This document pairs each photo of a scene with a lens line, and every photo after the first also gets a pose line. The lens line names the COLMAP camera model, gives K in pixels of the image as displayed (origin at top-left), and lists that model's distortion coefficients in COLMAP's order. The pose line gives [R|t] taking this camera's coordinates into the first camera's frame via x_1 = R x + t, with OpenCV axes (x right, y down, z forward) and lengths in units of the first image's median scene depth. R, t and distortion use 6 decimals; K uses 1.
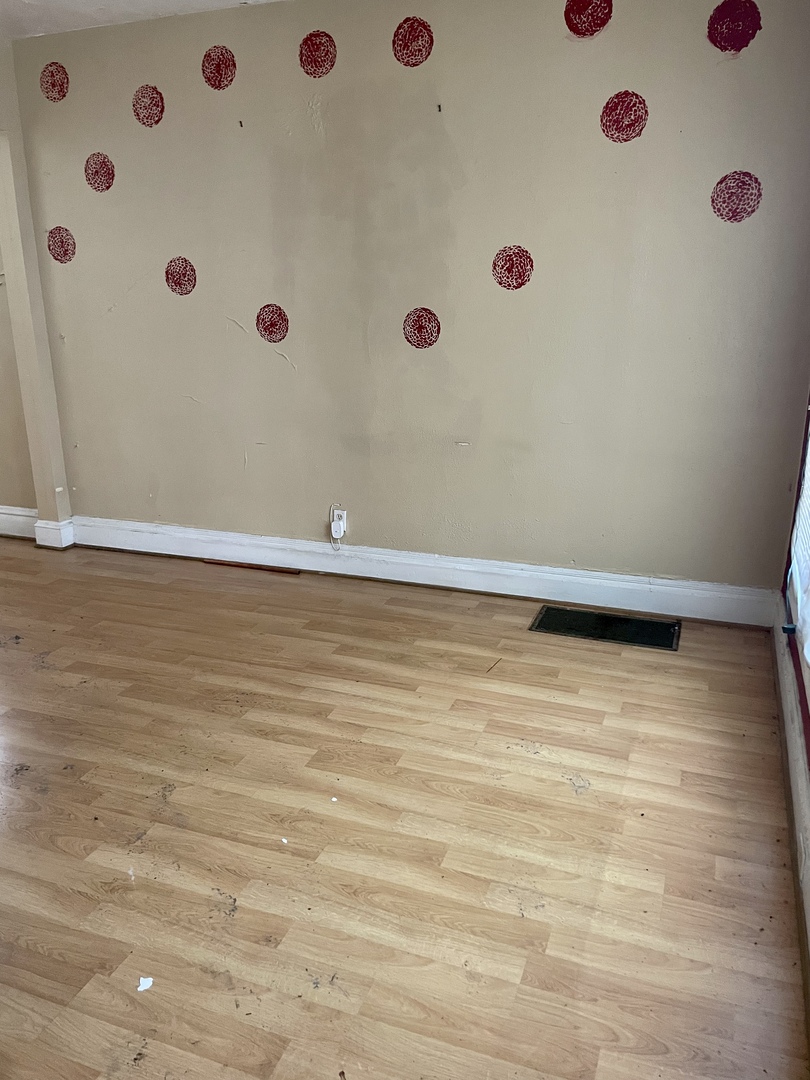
lens RADIAL K [[815.0, 0, 412.4], [0, 815.0, 533.1], [0, 0, 1]] dist [0.099288, -0.120866]
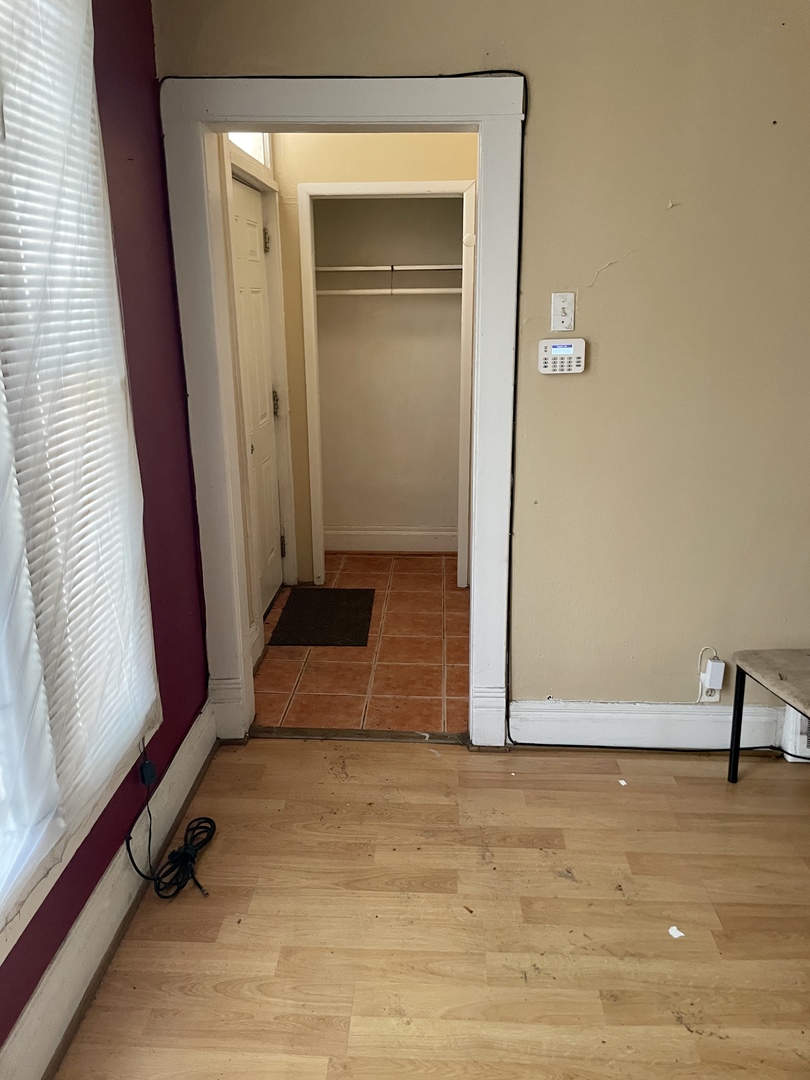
lens RADIAL K [[815.0, 0, 412.4], [0, 815.0, 533.1], [0, 0, 1]] dist [0.099288, -0.120866]
pose [[-0.947037, 0.099534, -0.305310, 0.292312], [-0.078364, 0.850376, 0.520307, -0.455014], [0.311417, 0.516675, -0.797538, 1.450685]]
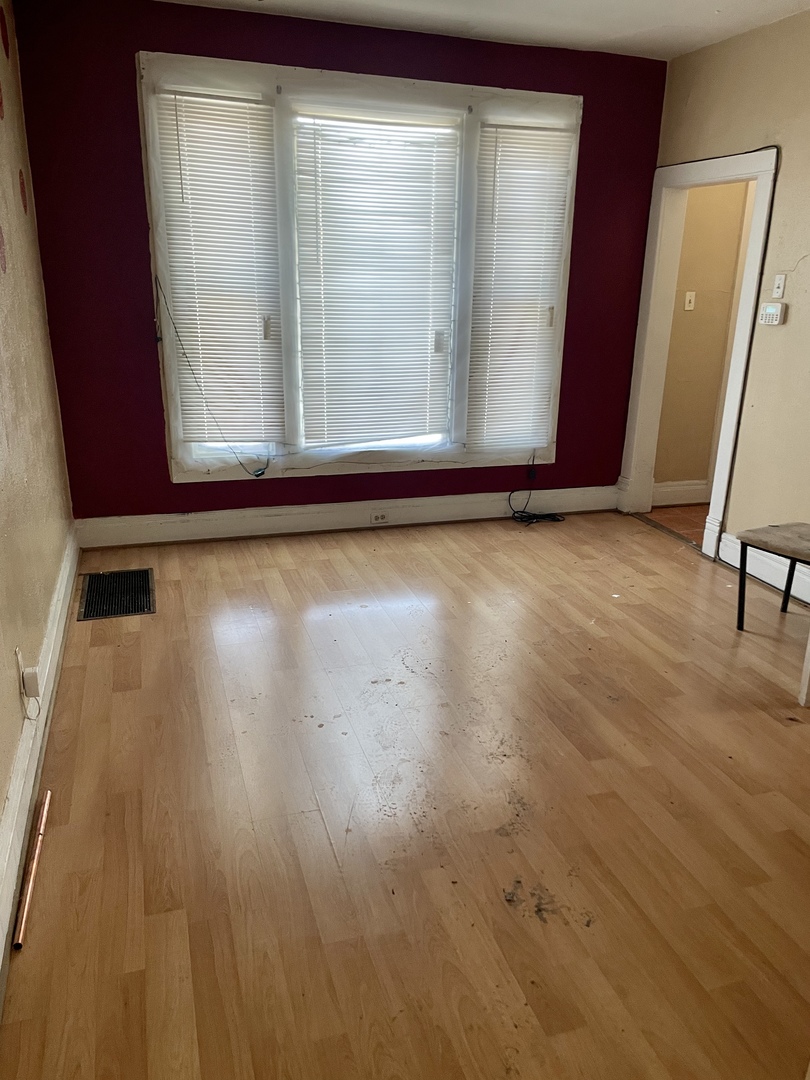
lens RADIAL K [[815.0, 0, 412.4], [0, 815.0, 533.1], [0, 0, 1]] dist [0.099288, -0.120866]
pose [[-0.626231, -0.232570, 0.744141, -1.539500], [0.206244, 0.871050, 0.445798, -0.691620], [-0.751863, 0.432647, -0.497512, 2.365069]]
